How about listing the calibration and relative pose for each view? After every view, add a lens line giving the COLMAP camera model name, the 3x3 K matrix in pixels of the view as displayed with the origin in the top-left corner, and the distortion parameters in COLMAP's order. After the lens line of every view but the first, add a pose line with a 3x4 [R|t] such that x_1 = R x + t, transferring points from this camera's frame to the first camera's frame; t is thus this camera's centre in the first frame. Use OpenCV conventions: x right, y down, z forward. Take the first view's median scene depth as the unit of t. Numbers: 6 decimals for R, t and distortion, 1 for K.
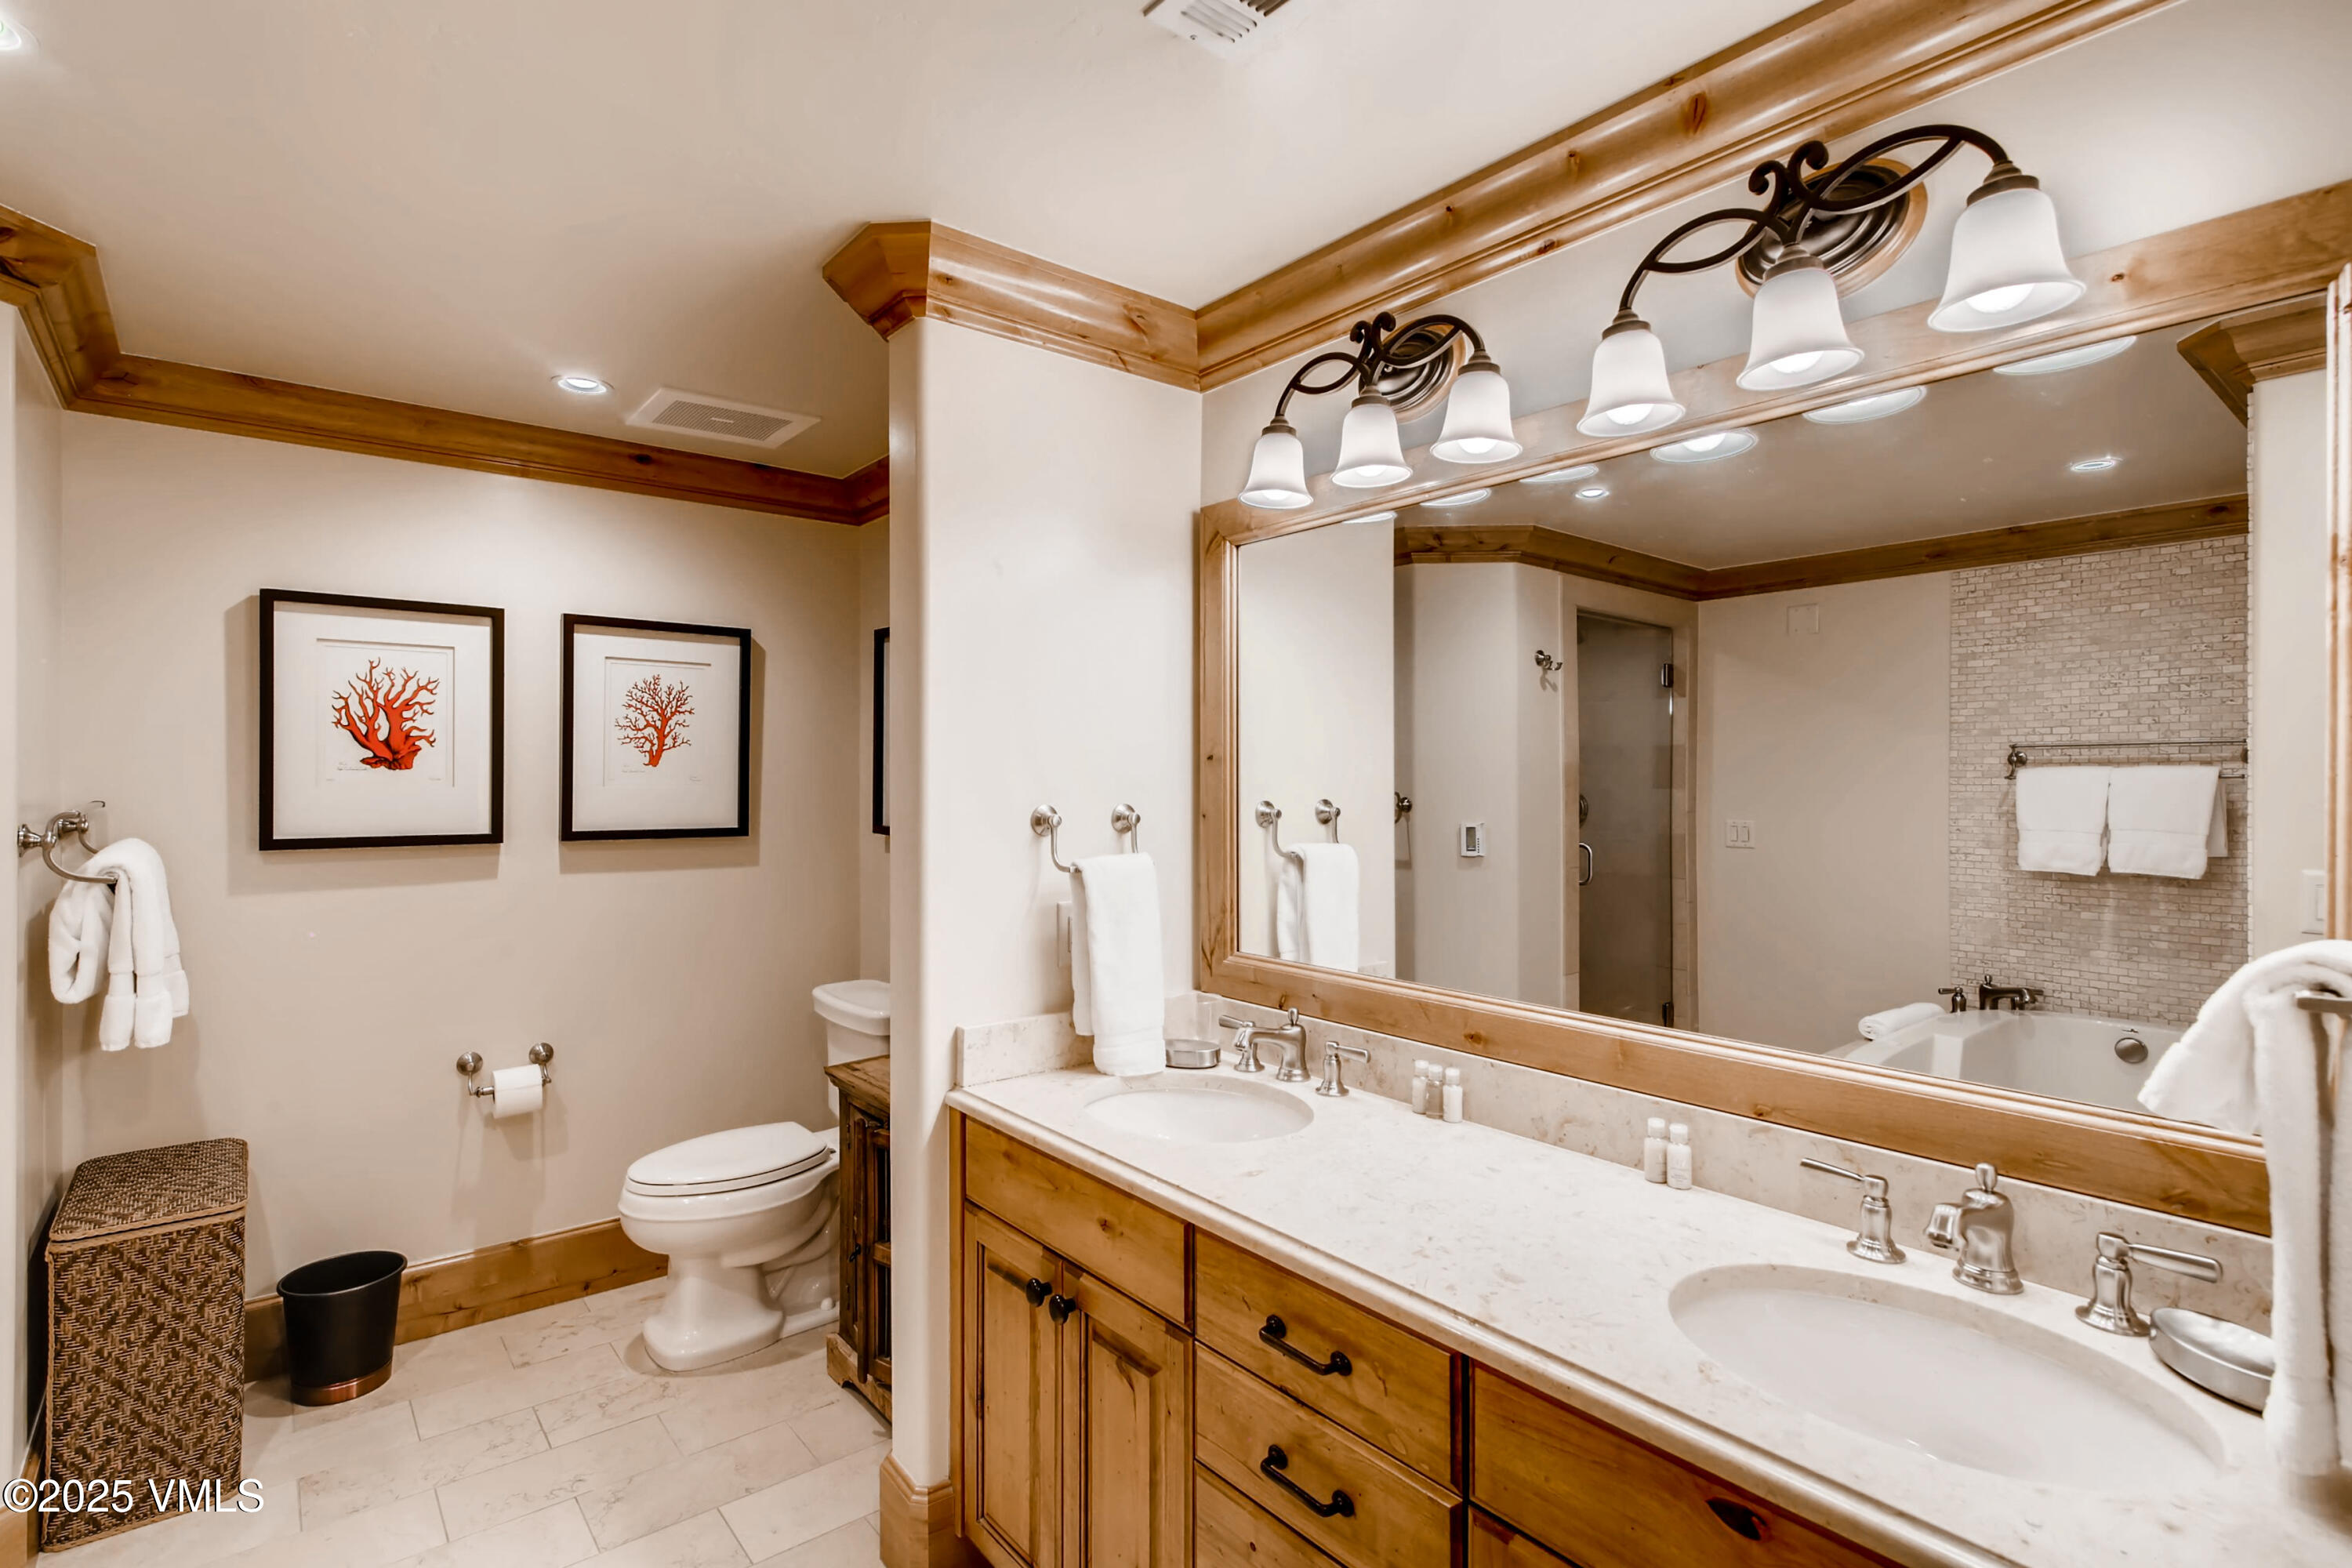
lens RADIAL K [[1120.6, 0, 1170.8], [0, 1120.6, 781.4], [0, 0, 1]] dist [-0.003111, 0.000685]
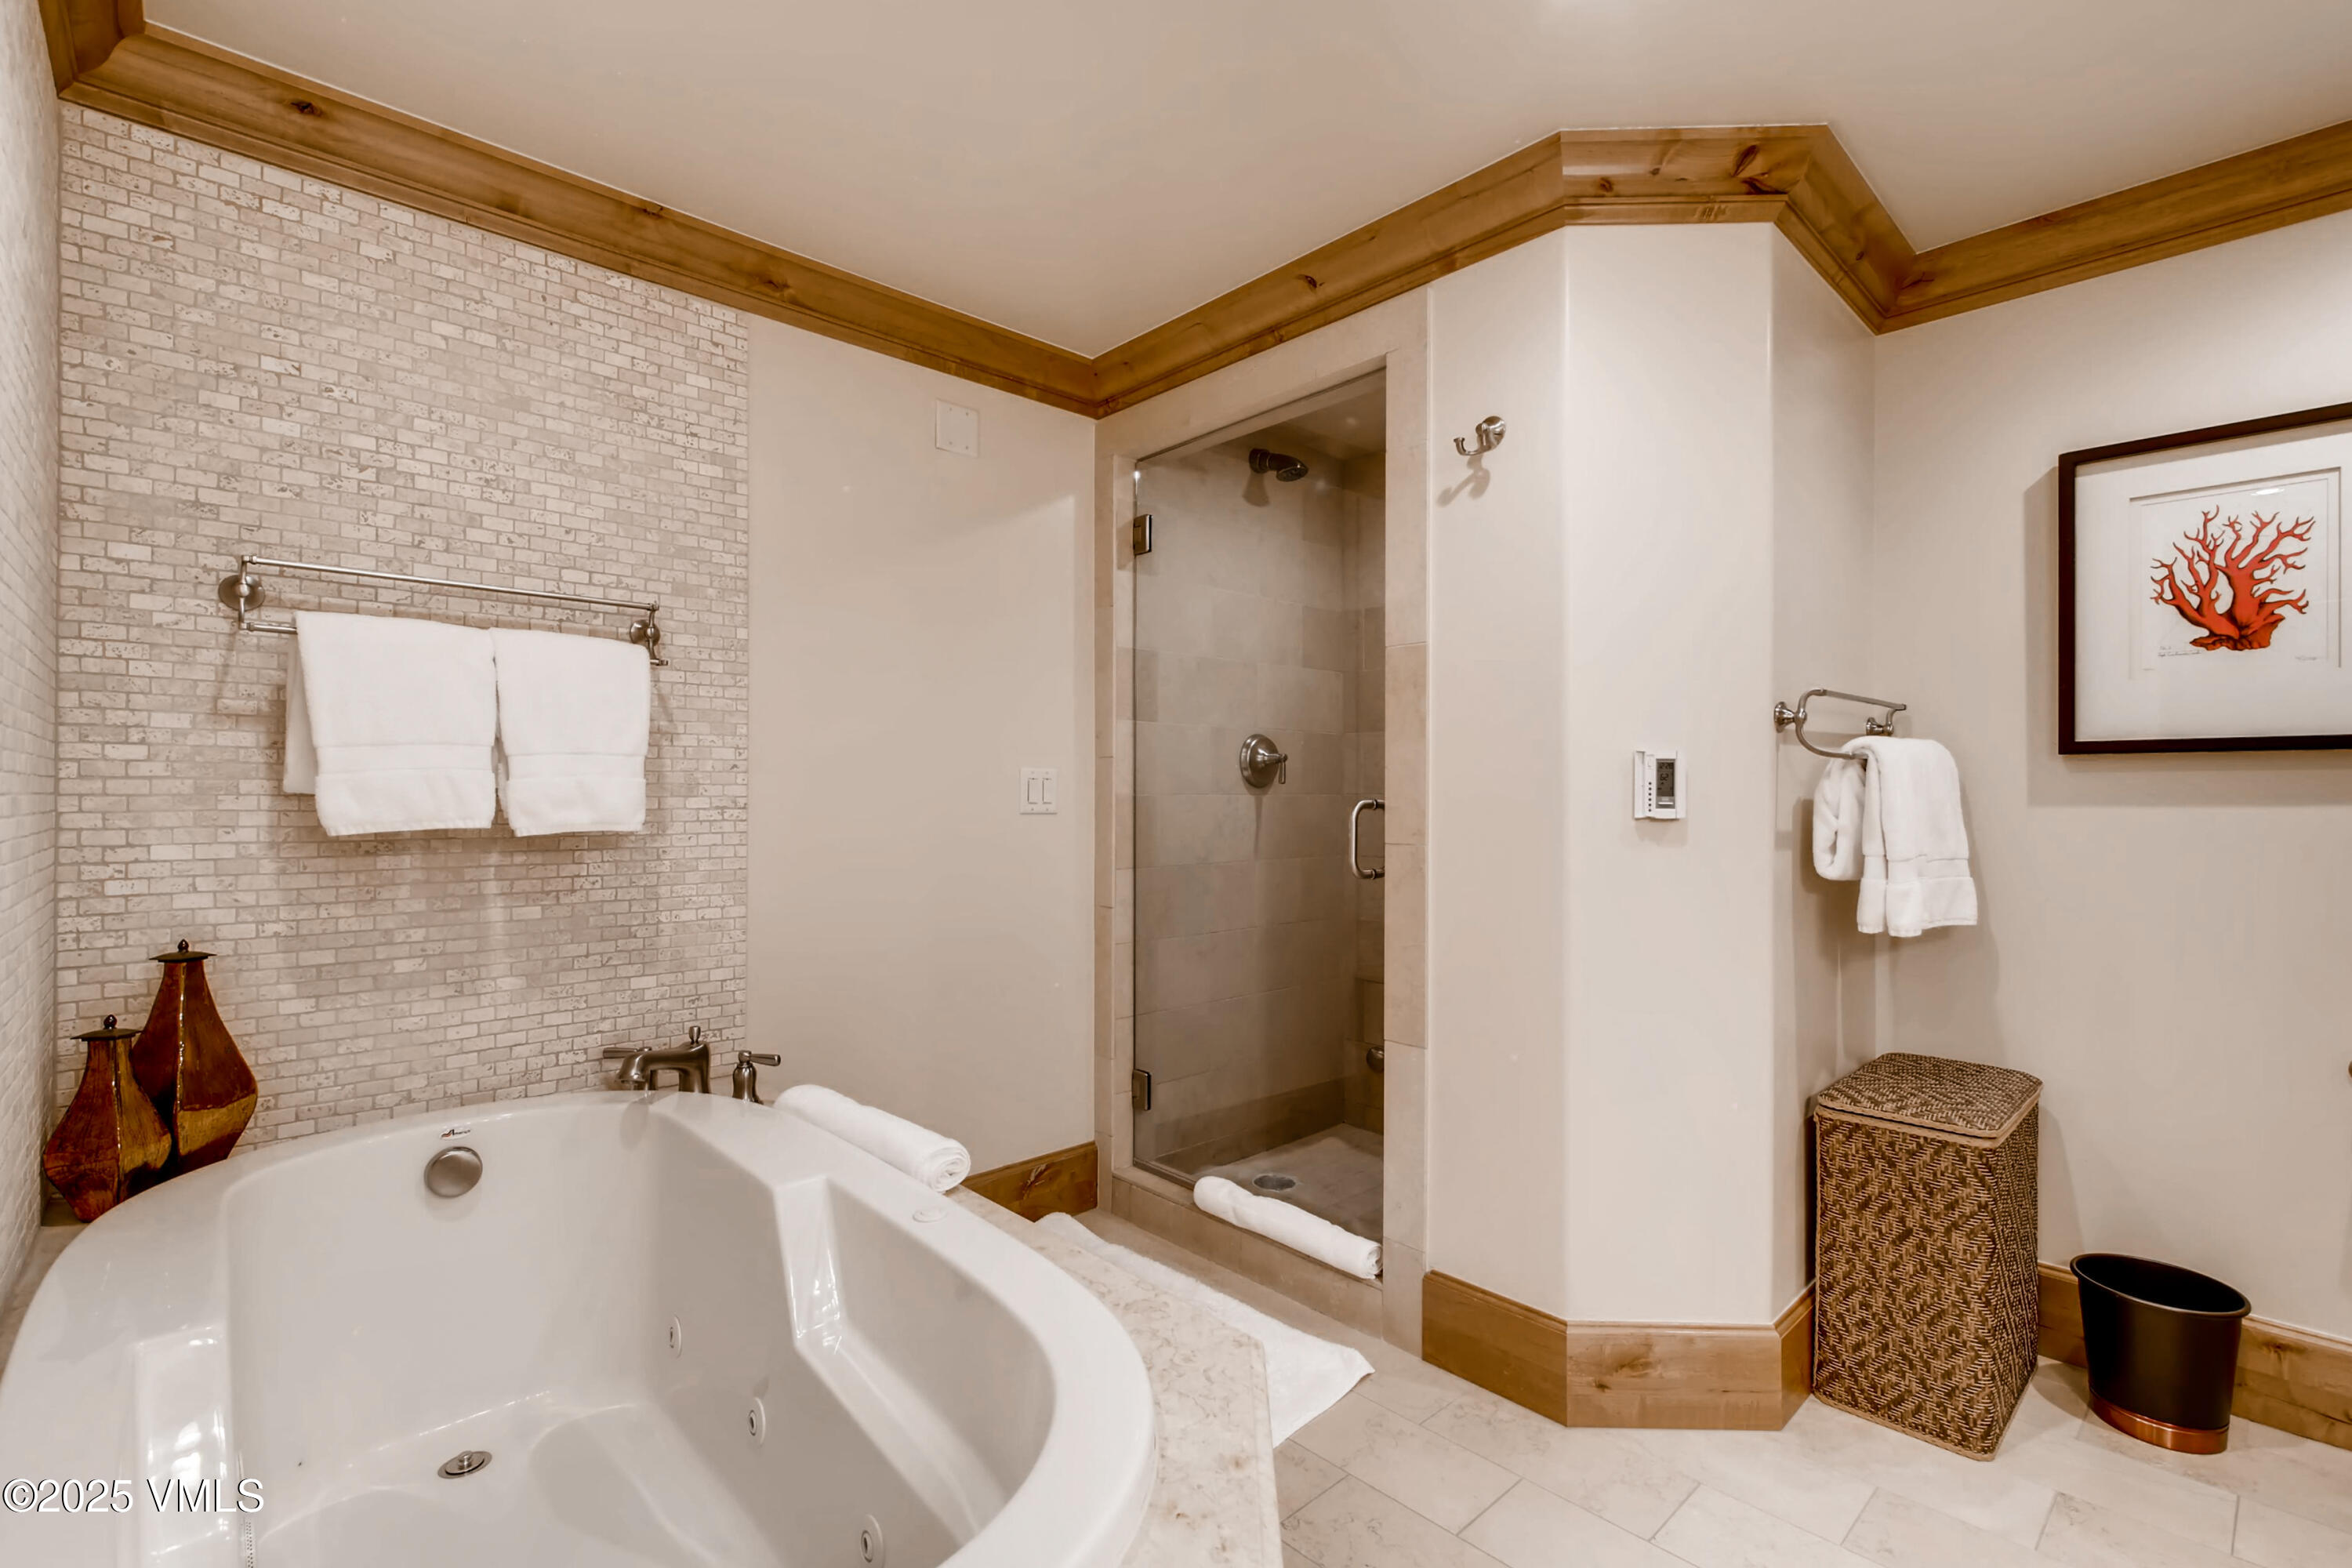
lens RADIAL K [[1072.1, 0, 1180.2], [0, 1072.1, 791.7], [0, 0, 1]] dist [0.003240, -0.000485]
pose [[0.073861, -0.003037, -0.997264, -0.029356], [-0.001971, 0.999993, -0.003192, 0.099913], [0.997267, 0.002201, 0.073855, 0.265951]]
